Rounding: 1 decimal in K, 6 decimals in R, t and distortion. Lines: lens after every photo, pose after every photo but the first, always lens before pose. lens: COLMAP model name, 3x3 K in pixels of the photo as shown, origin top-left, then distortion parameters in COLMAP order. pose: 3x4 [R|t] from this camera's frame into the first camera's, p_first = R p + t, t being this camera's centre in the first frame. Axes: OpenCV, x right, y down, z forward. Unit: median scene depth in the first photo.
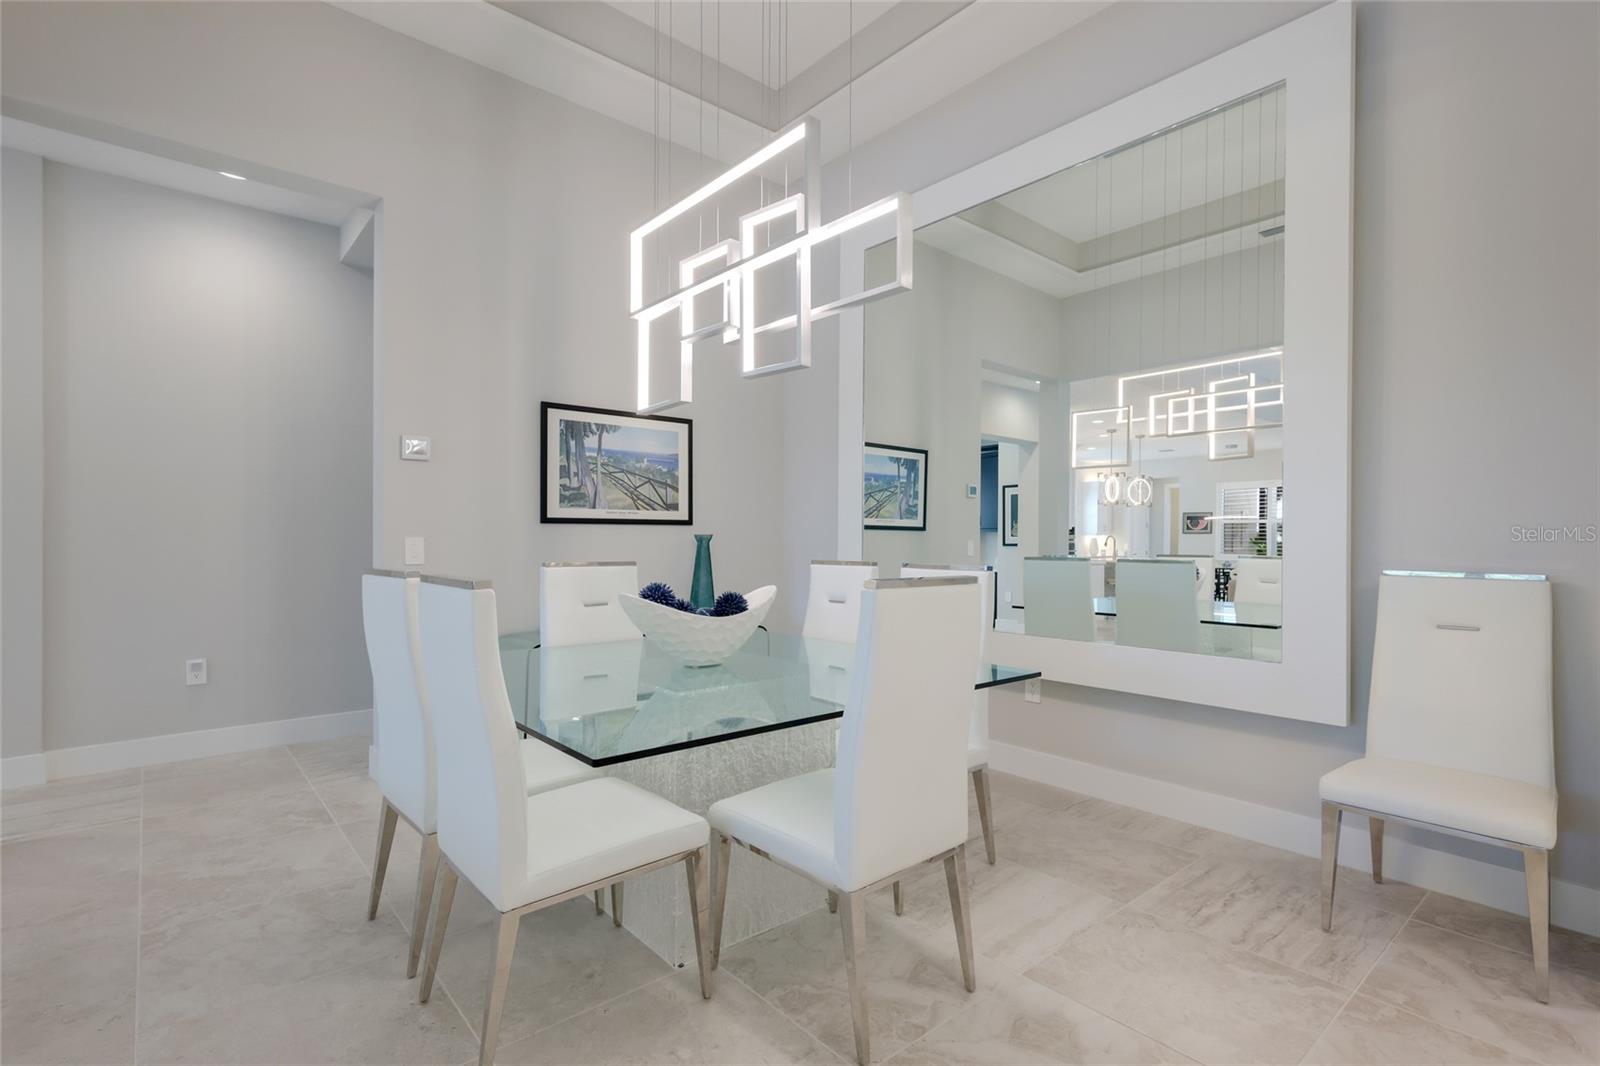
lens RADIAL K [[745.0, 0, 800.5], [0, 745.0, 551.1], [0, 0, 1]] dist [-0.001436, 0.001507]
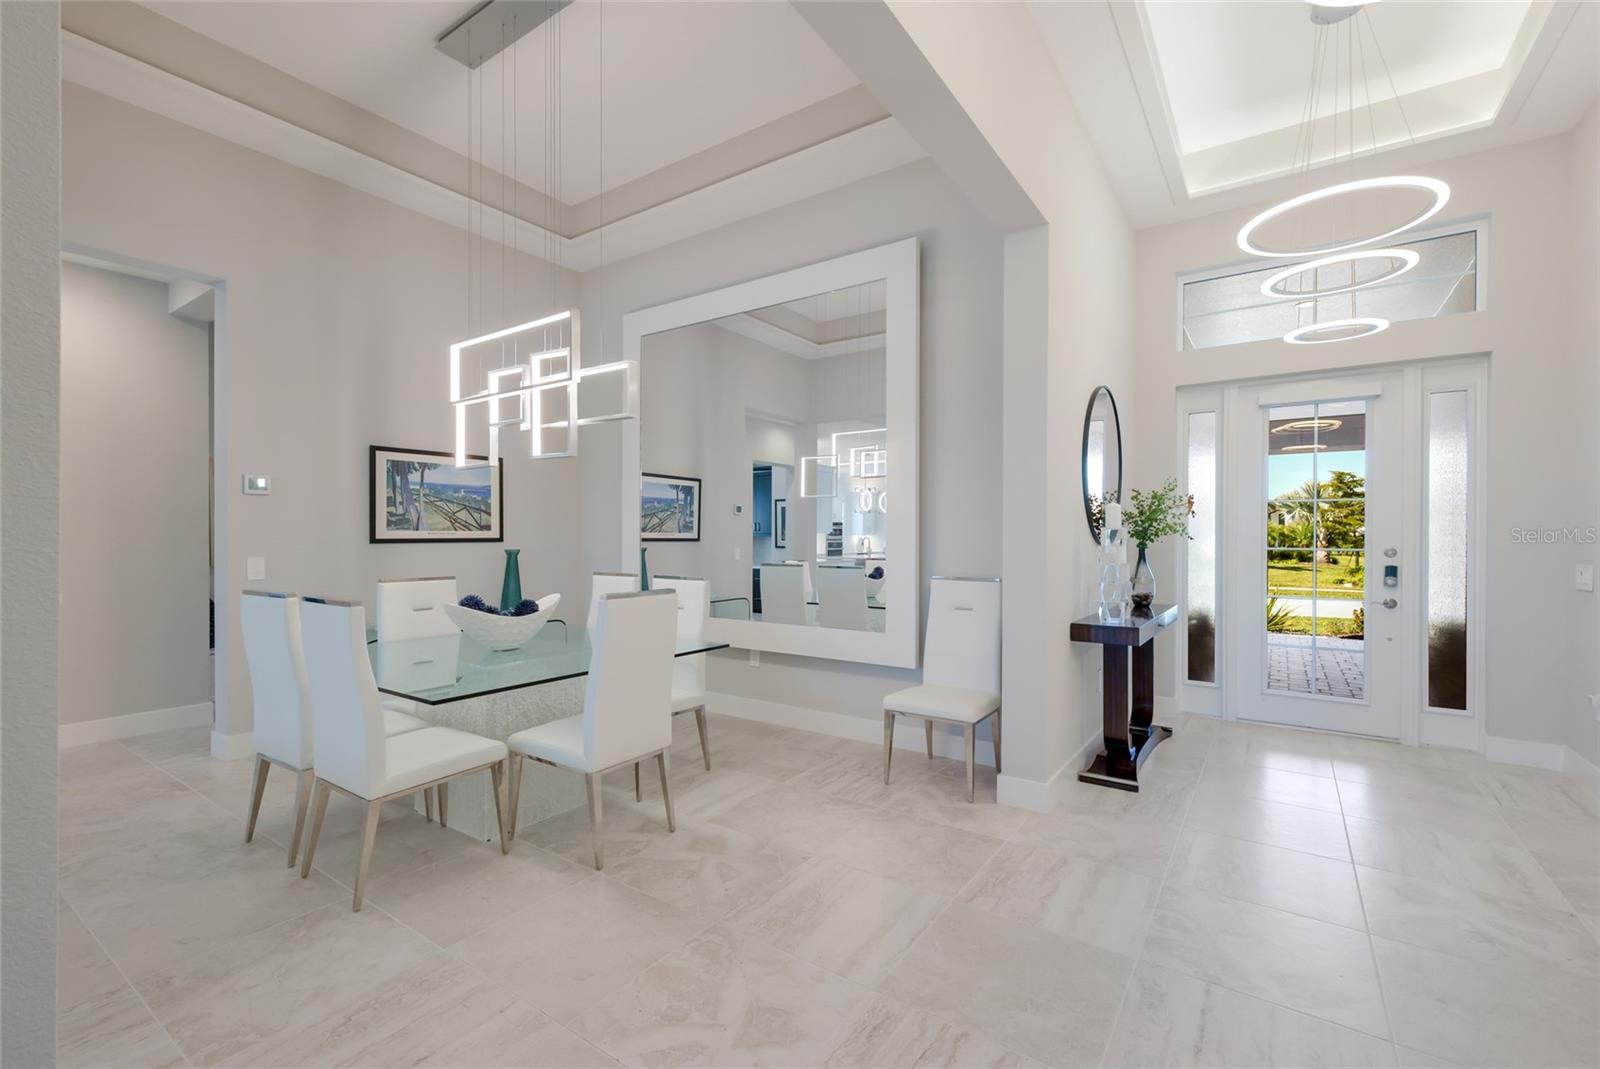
lens RADIAL K [[690.7, 0, 805.0], [0, 690.7, 538.7], [0, 0, 1]] dist [0.008054, 0.000325]
pose [[0.967377, -0.004425, 0.253302, 0.092912], [0.006193, 0.999962, -0.006182, -0.052408], [-0.253265, 0.007549, 0.967367, -0.464282]]
